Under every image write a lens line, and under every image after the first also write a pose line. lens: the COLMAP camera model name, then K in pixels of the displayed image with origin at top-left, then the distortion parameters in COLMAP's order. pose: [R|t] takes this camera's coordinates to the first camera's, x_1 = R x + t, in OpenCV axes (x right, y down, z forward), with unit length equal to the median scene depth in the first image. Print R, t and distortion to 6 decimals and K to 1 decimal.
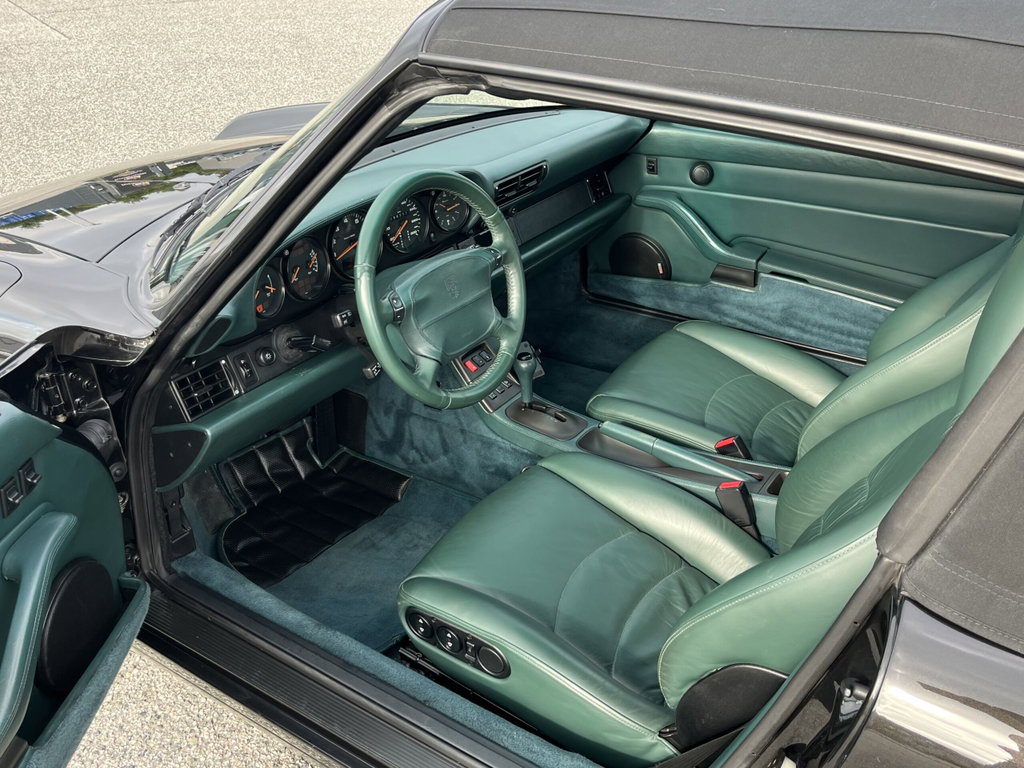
lens RADIAL K [[920.3, 0, 515.9], [0, 920.3, 391.3], [0, 0, 1]] dist [0.041988, -0.042071]
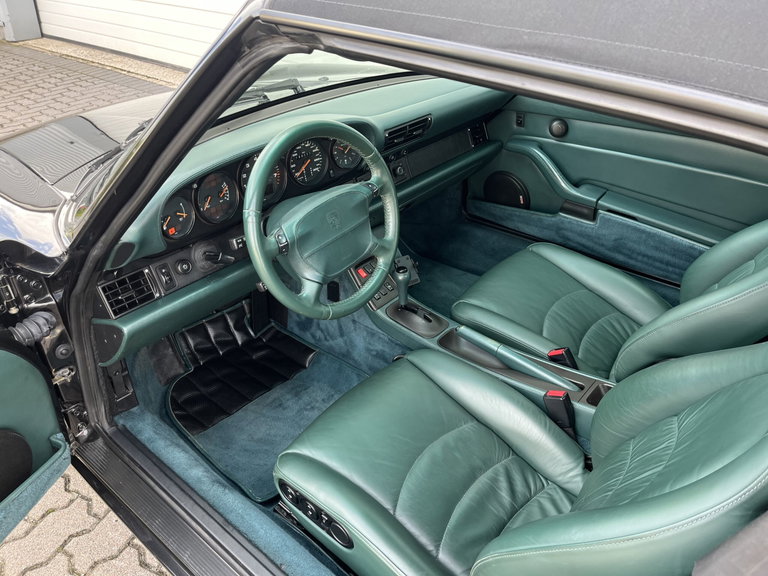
lens RADIAL K [[580.9, 0, 381.9], [0, 580.9, 292.9], [0, 0, 1]] dist [0.037572, -0.042007]
pose [[0.993428, 0.067419, -0.092492, 0.059253], [-0.061267, 0.995815, 0.067807, -0.060061], [0.096677, -0.061695, 0.993402, 0.197246]]
